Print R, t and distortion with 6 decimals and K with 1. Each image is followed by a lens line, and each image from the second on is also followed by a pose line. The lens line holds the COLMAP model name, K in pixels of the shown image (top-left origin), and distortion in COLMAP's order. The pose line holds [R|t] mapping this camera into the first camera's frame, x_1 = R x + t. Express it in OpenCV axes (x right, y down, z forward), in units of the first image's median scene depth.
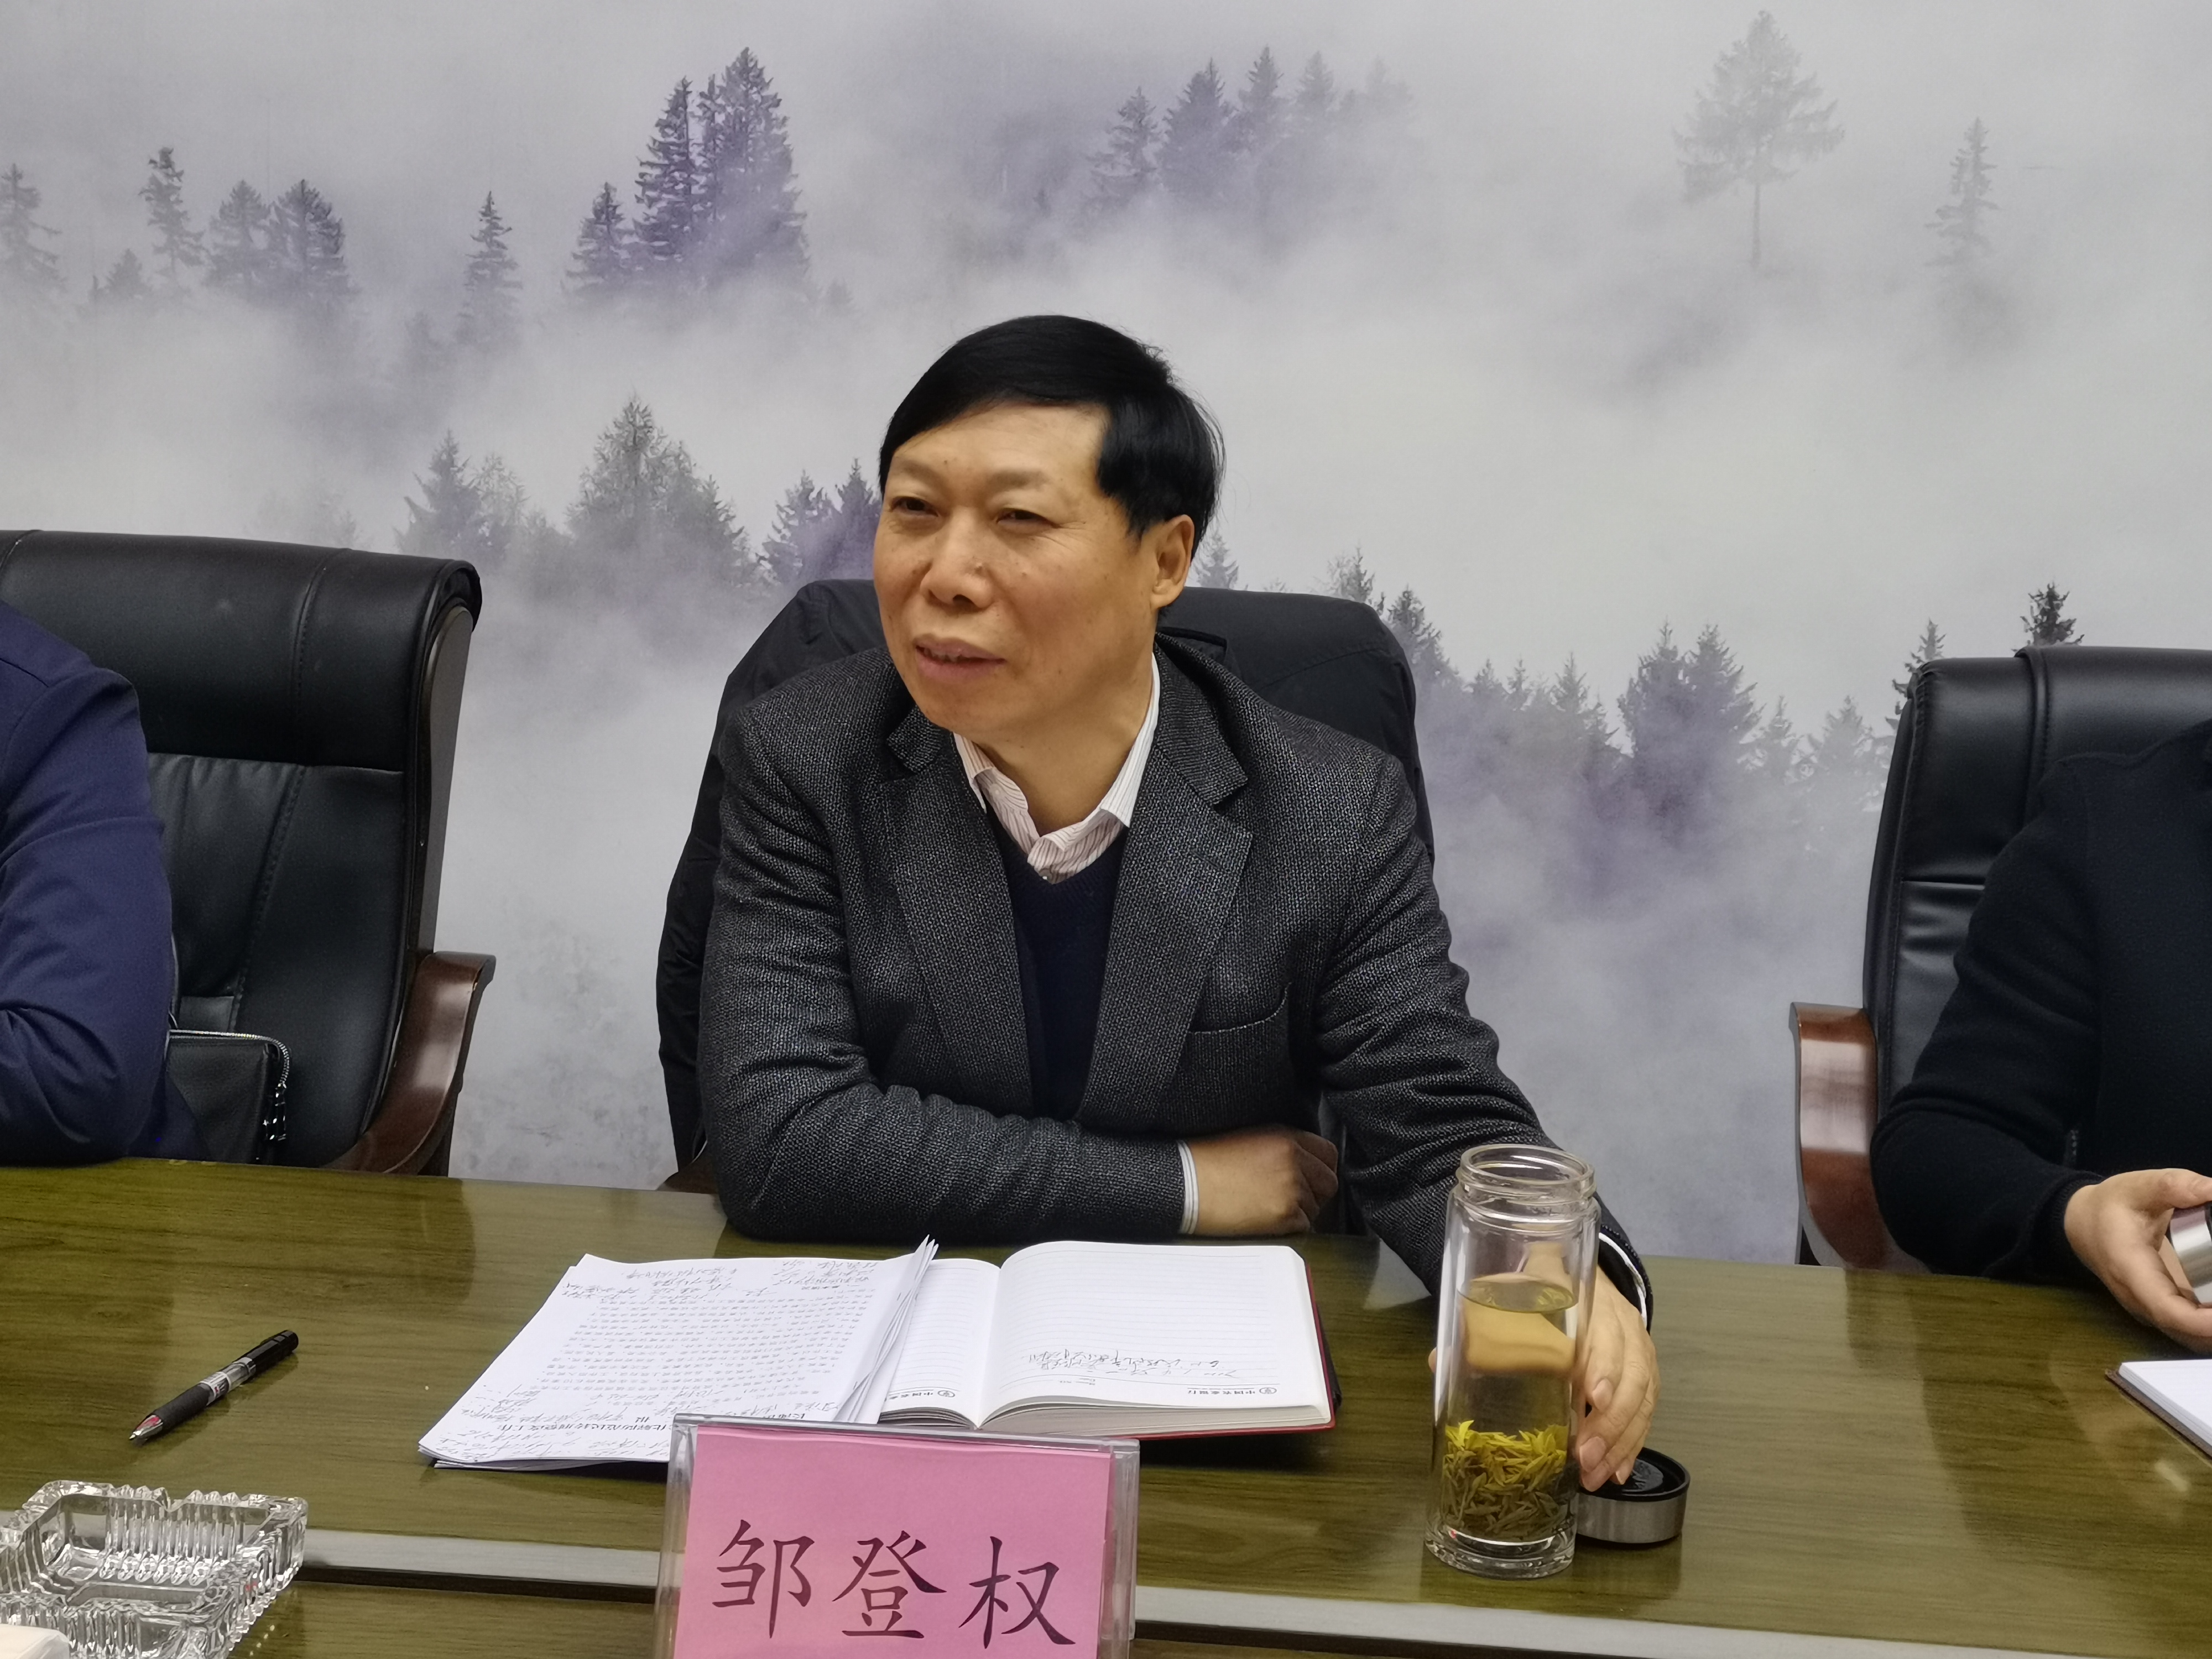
lens RADIAL K [[2754.5, 0, 1107.9], [0, 2754.5, 819.3], [0, 0, 1]] dist [0.056605, 0.000000]
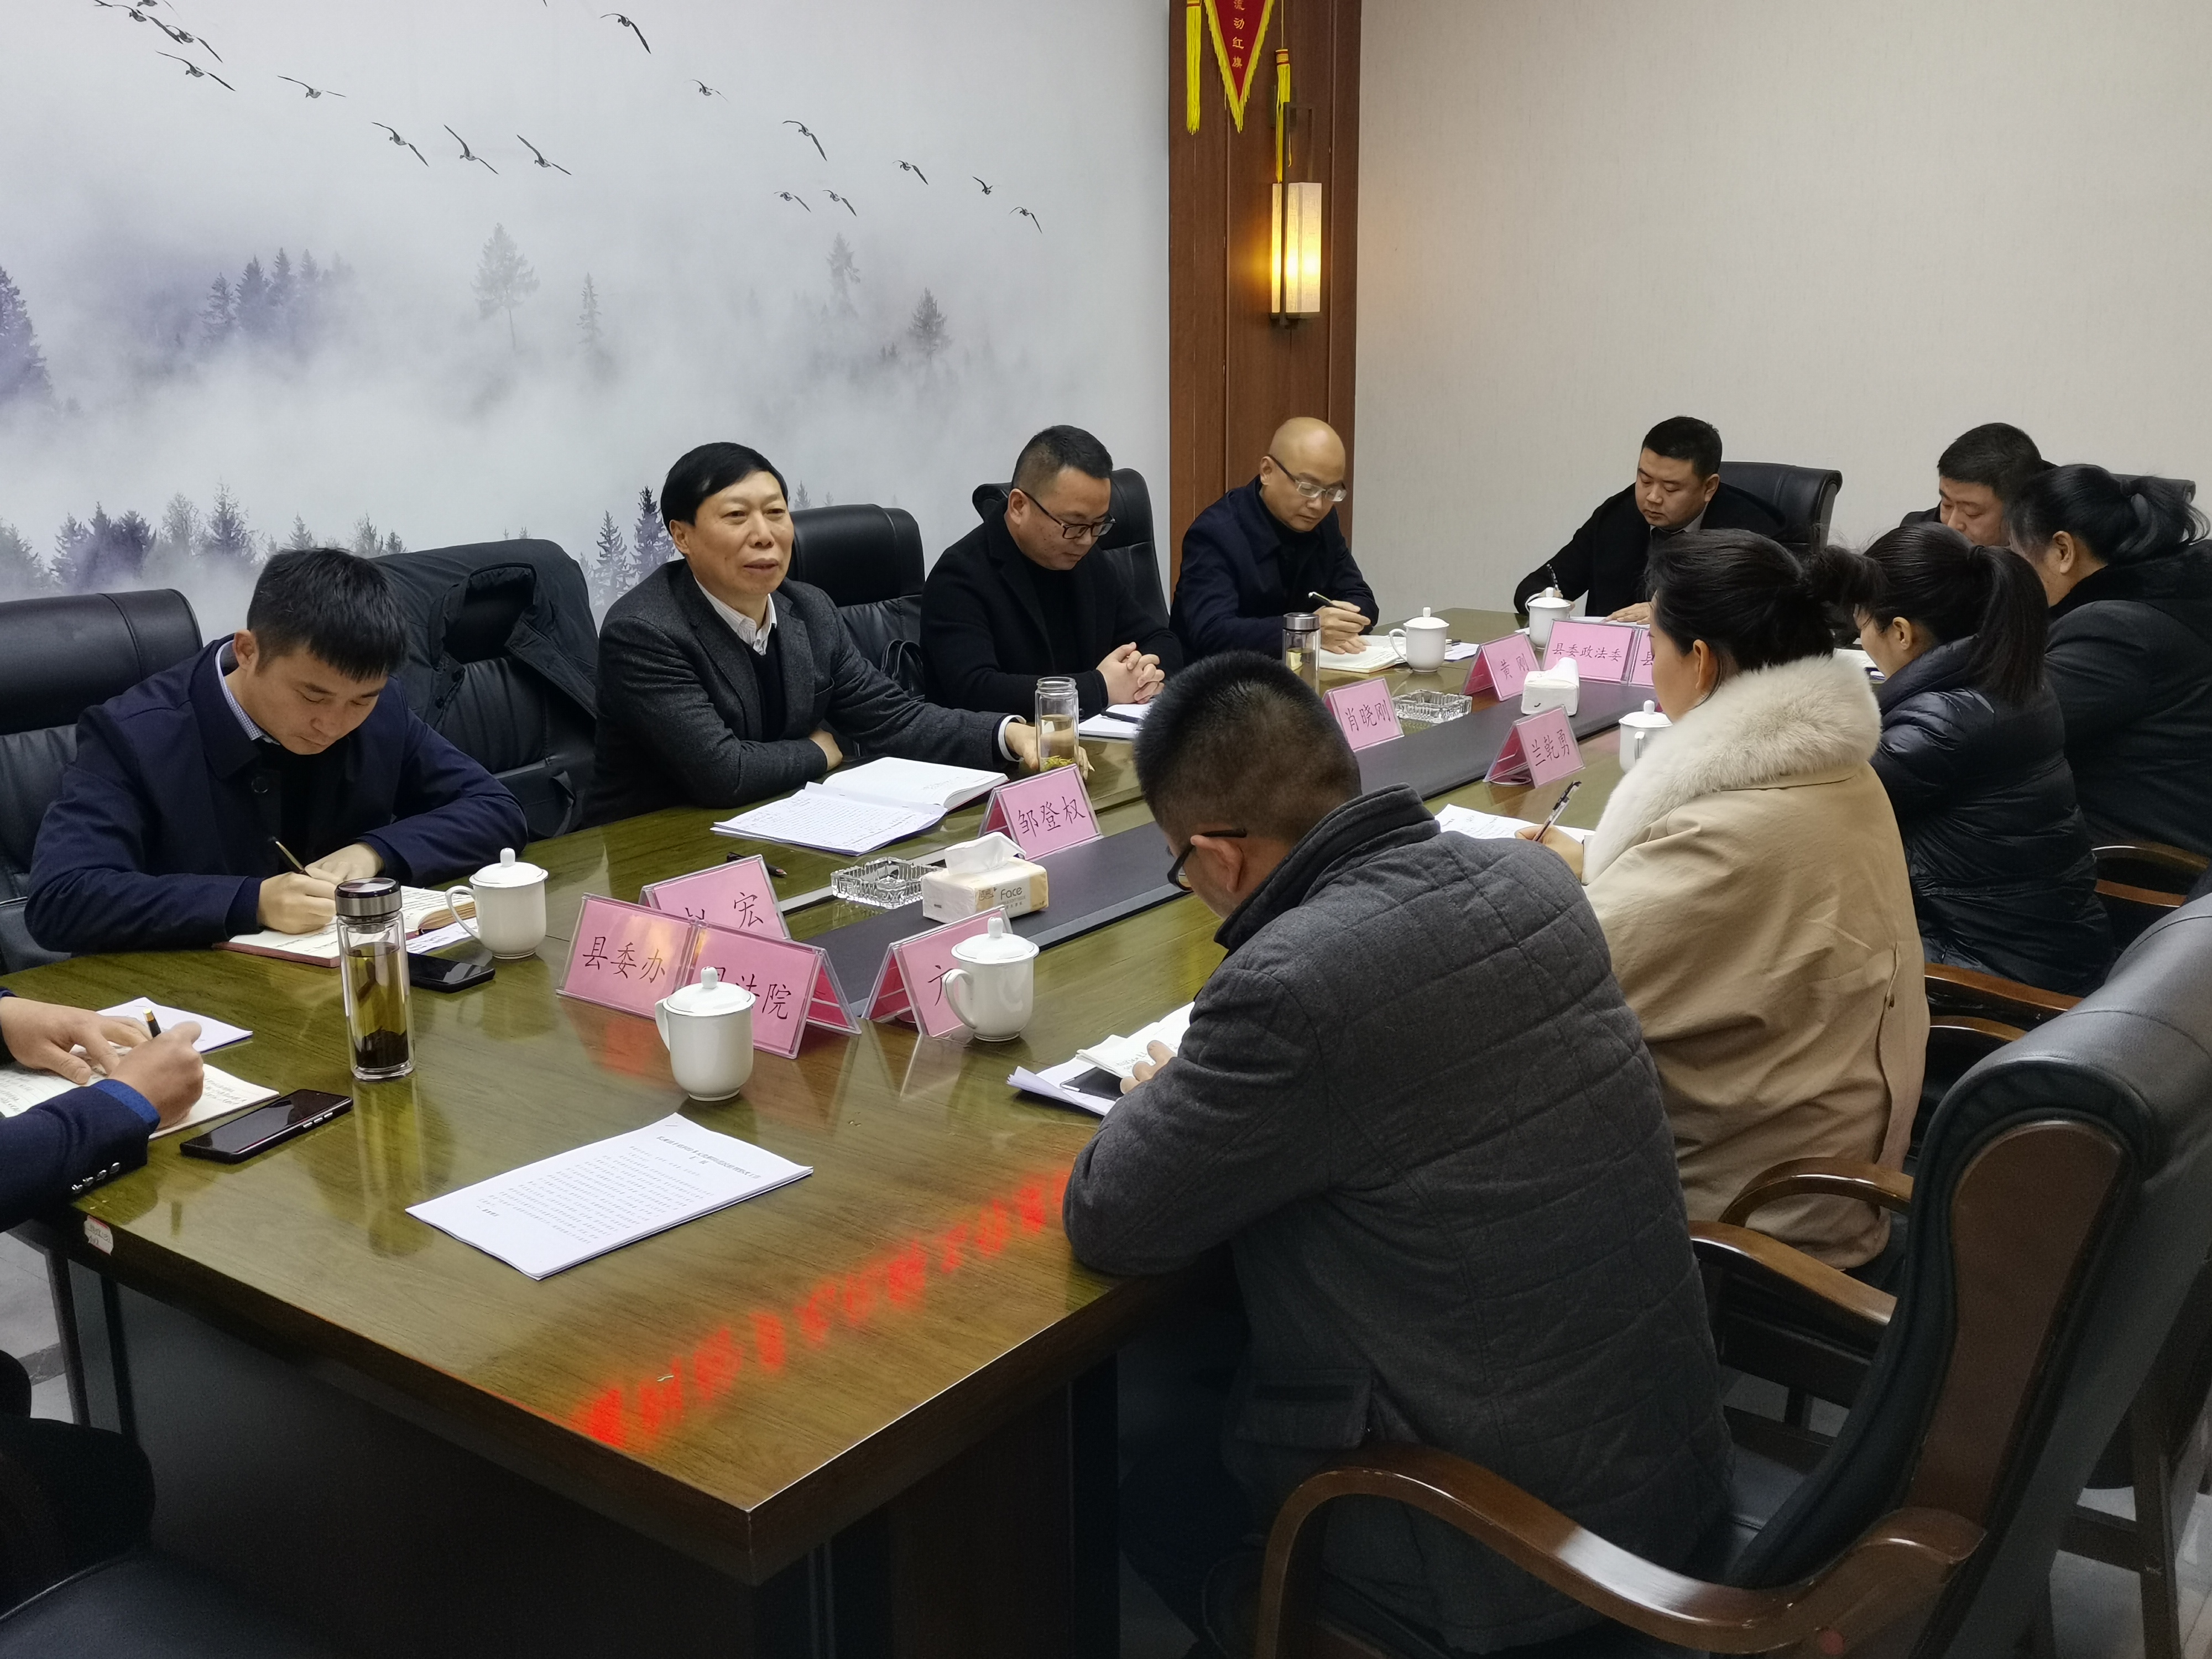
lens RADIAL K [[2100.4, 0, 1105.3], [0, 2100.4, 834.3], [0, 0, 1]] dist [-0.002397, 0.000000]
pose [[0.559107, -0.257305, 0.788158, -0.828565], [0.171355, 0.965961, 0.193795, -0.080184], [-0.811195, 0.026702, 0.584166, -0.240425]]
